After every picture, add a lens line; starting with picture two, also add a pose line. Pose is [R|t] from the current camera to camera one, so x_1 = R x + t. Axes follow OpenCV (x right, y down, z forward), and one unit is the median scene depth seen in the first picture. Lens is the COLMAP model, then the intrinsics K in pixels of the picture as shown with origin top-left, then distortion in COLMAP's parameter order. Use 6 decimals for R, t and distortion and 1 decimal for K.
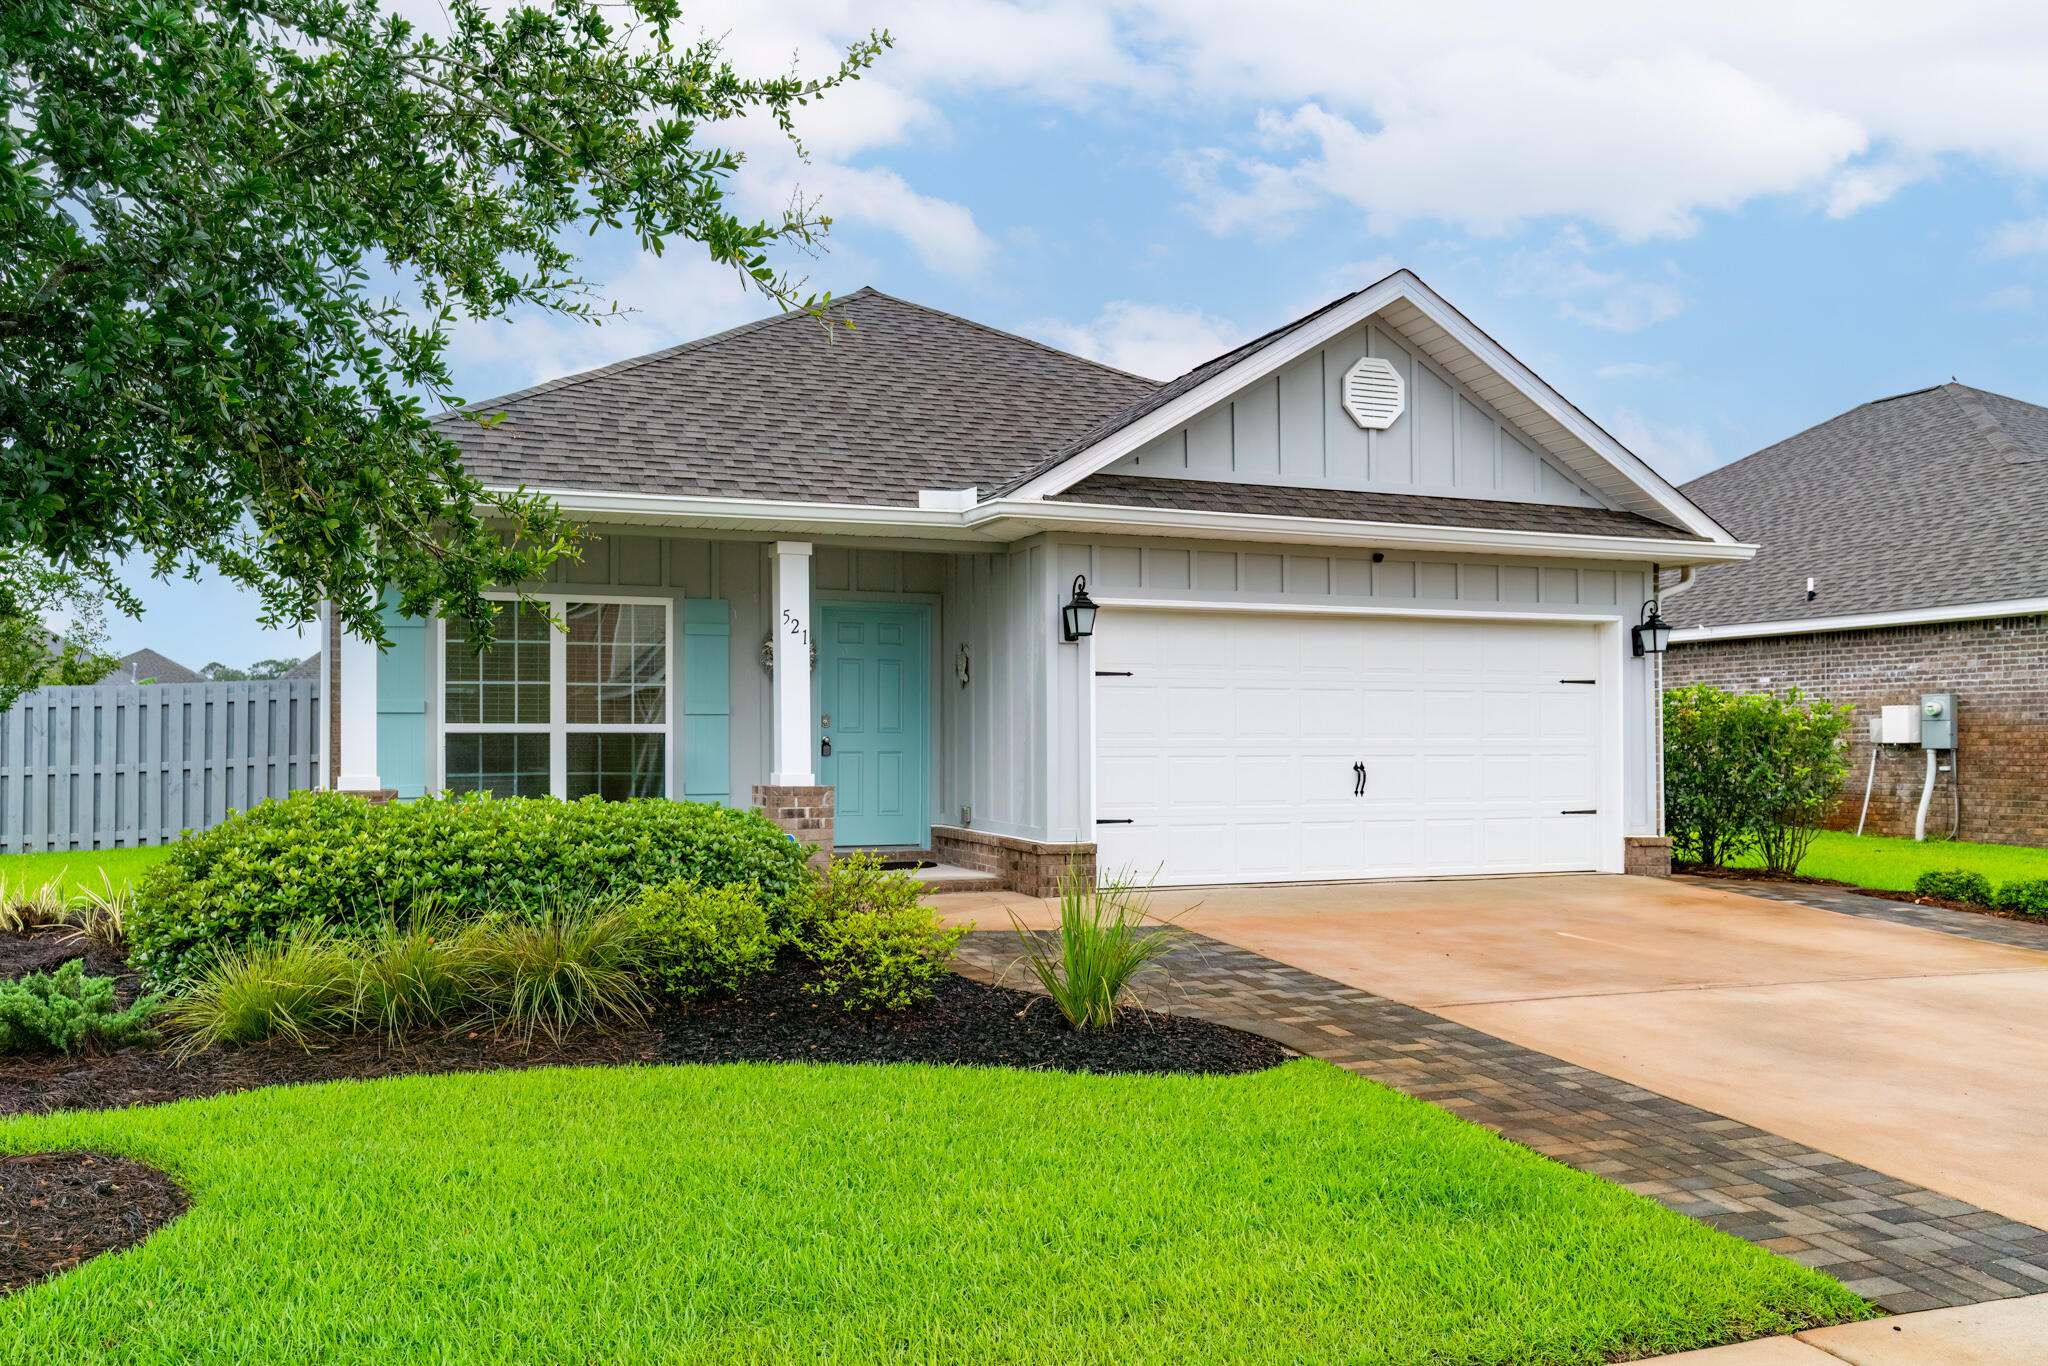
lens RADIAL K [[1526.4, 0, 1012.8], [0, 1526.4, 703.6], [0, 0, 1]] dist [-0.006674, 0.003587]
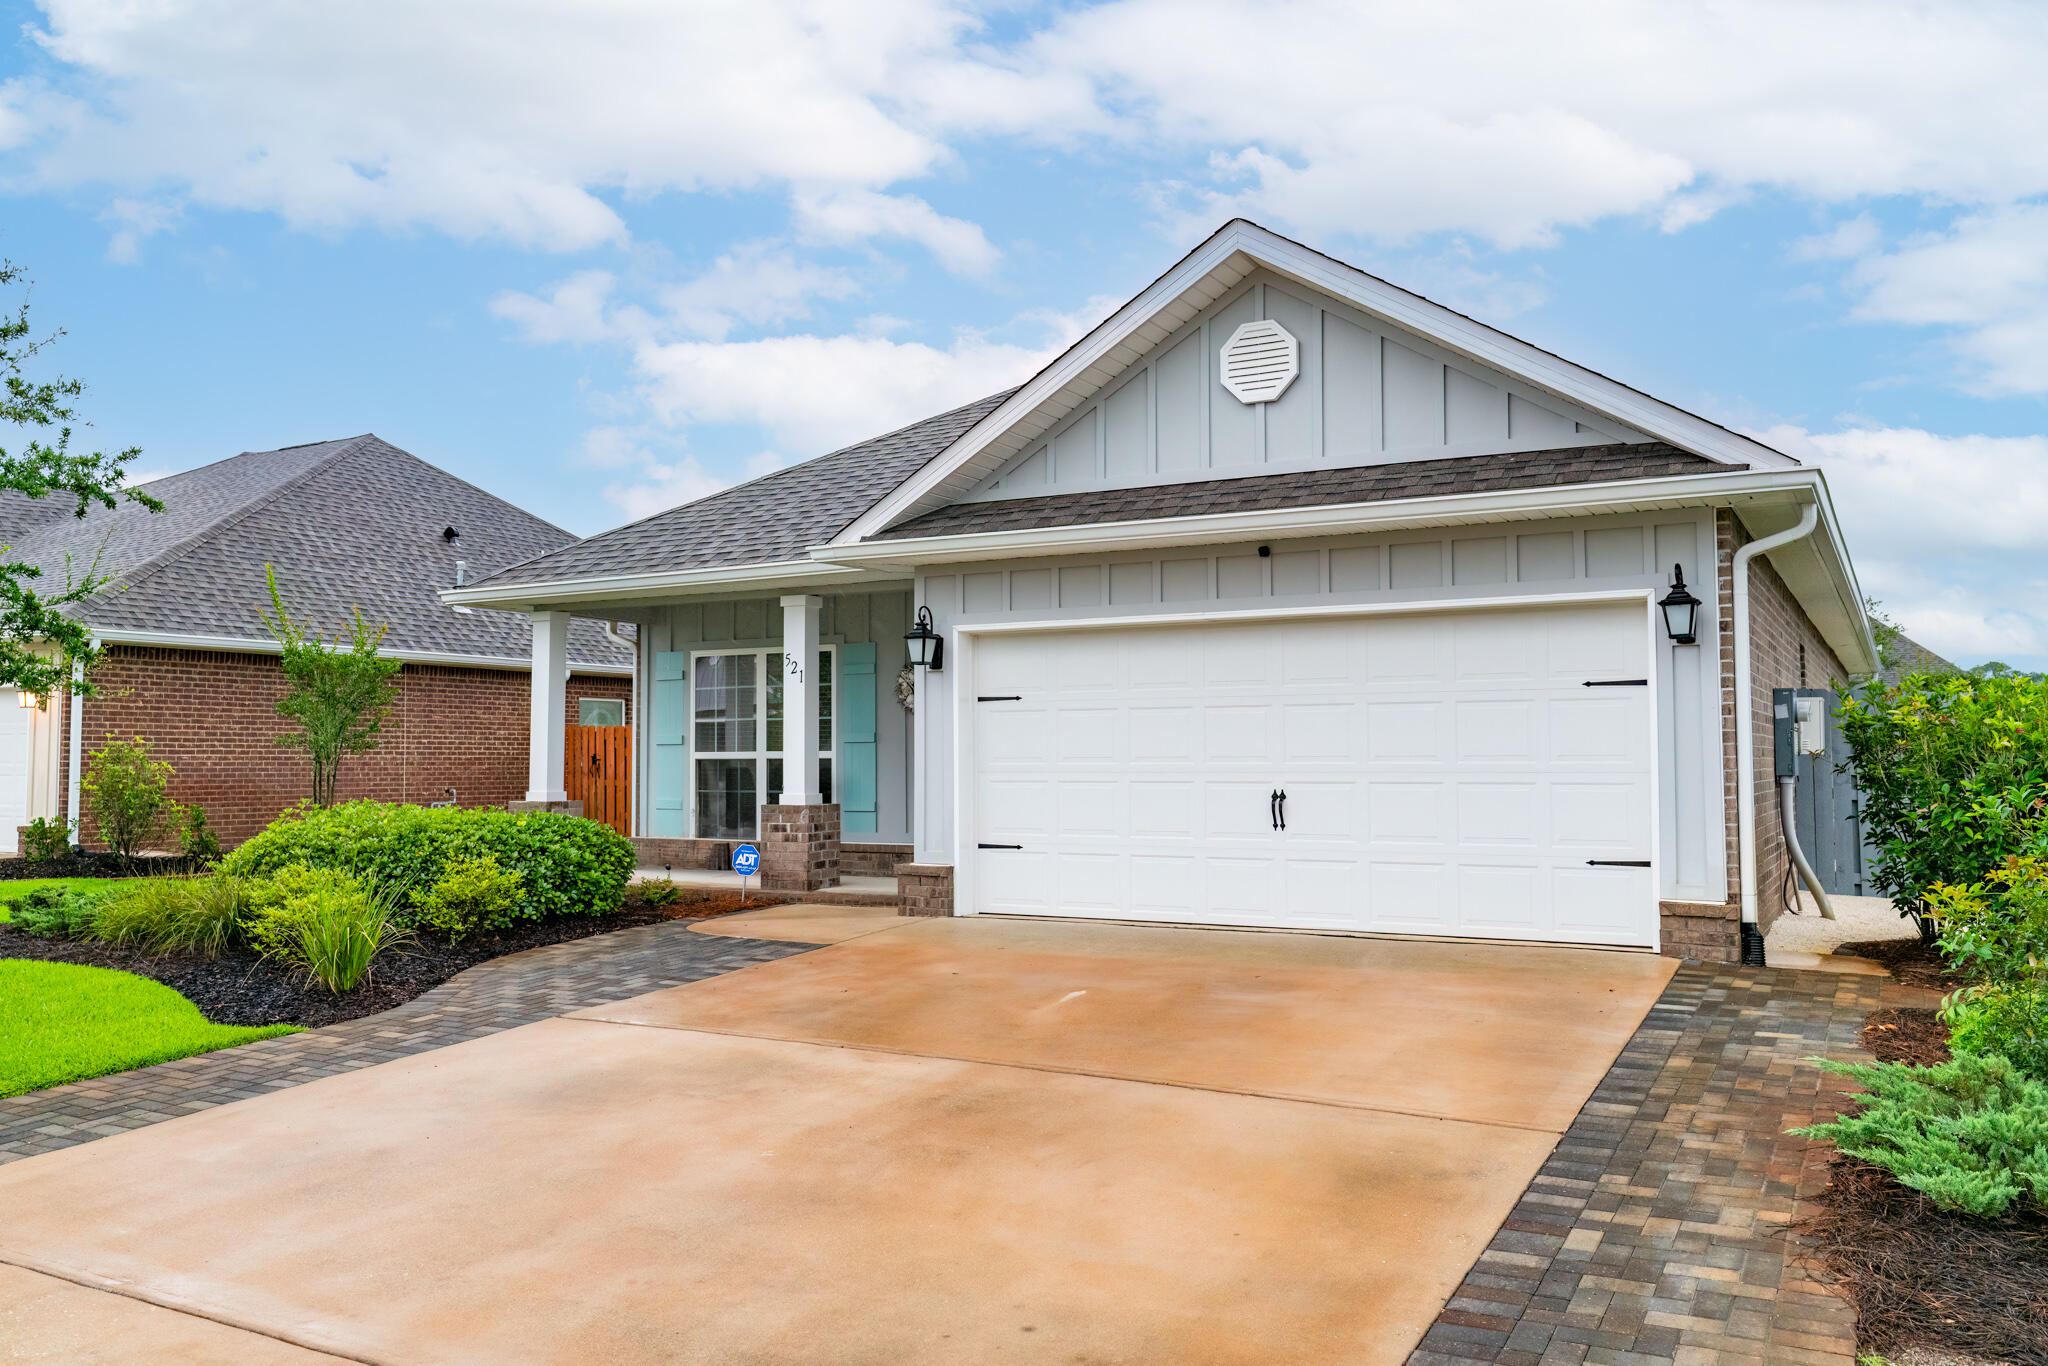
lens RADIAL K [[1581.6, 0, 1021.4], [0, 1581.6, 669.9], [0, 0, 1]] dist [-0.007165, -0.000948]
pose [[0.651915, -0.045984, -0.756897, 0.838943], [0.021481, 0.998879, -0.042183, 0.005625], [0.757988, 0.011241, 0.652172, 0.325513]]
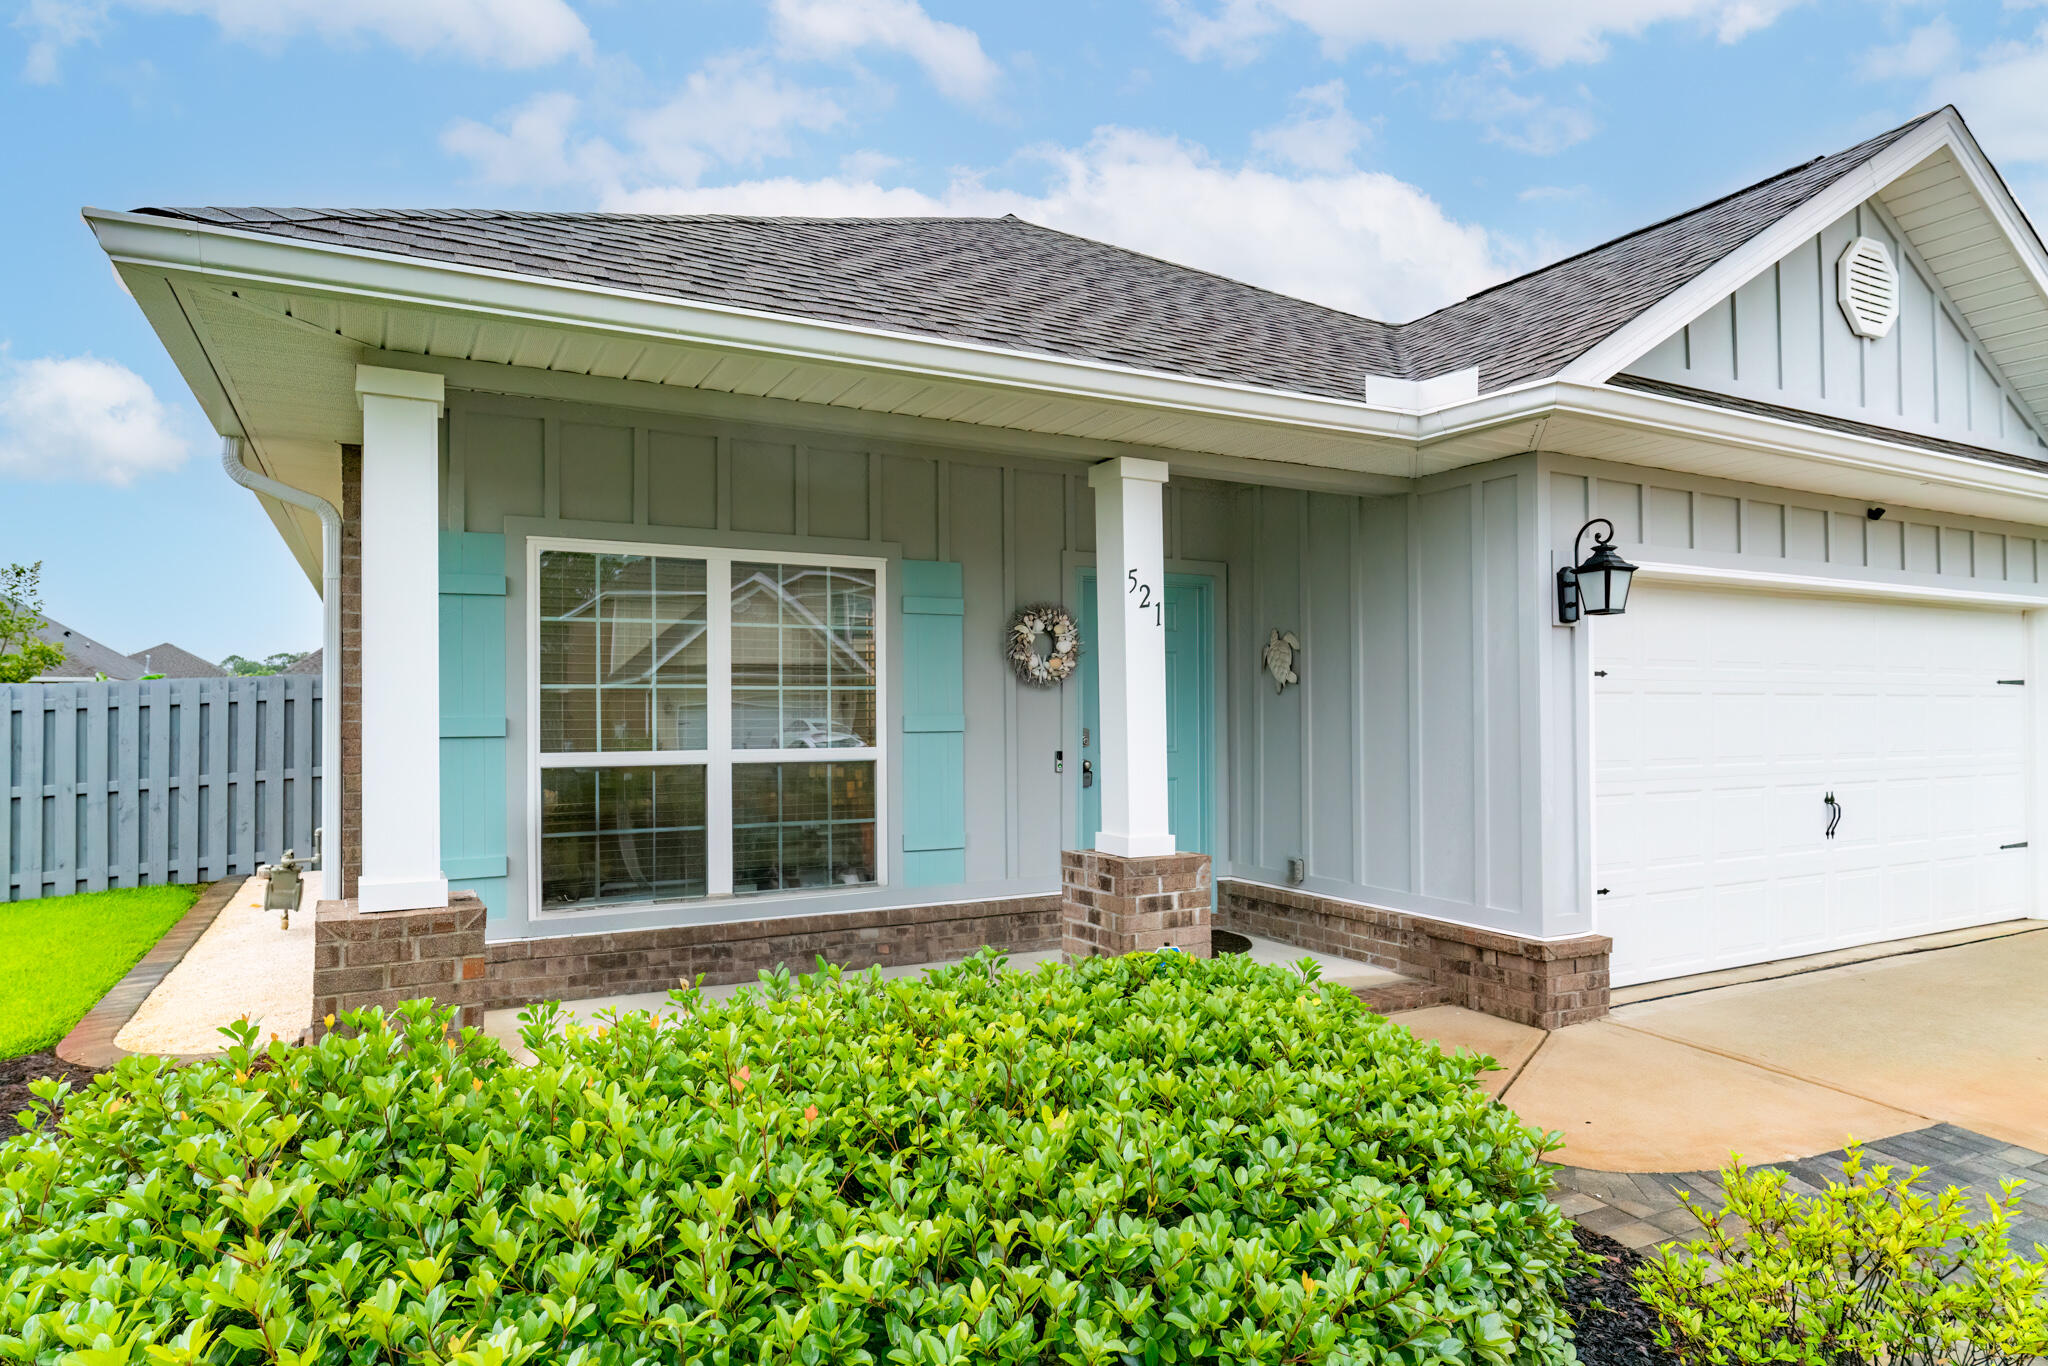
lens RADIAL K [[1160.4, 0, 1040.3], [0, 1160.4, 698.2], [0, 0, 1]] dist [0.002032, 0.000591]
pose [[0.992292, -0.002156, 0.123903, -0.229894], [0.001168, 0.999967, 0.008047, -0.012689], [-0.123917, -0.007840, 0.992262, 0.510680]]
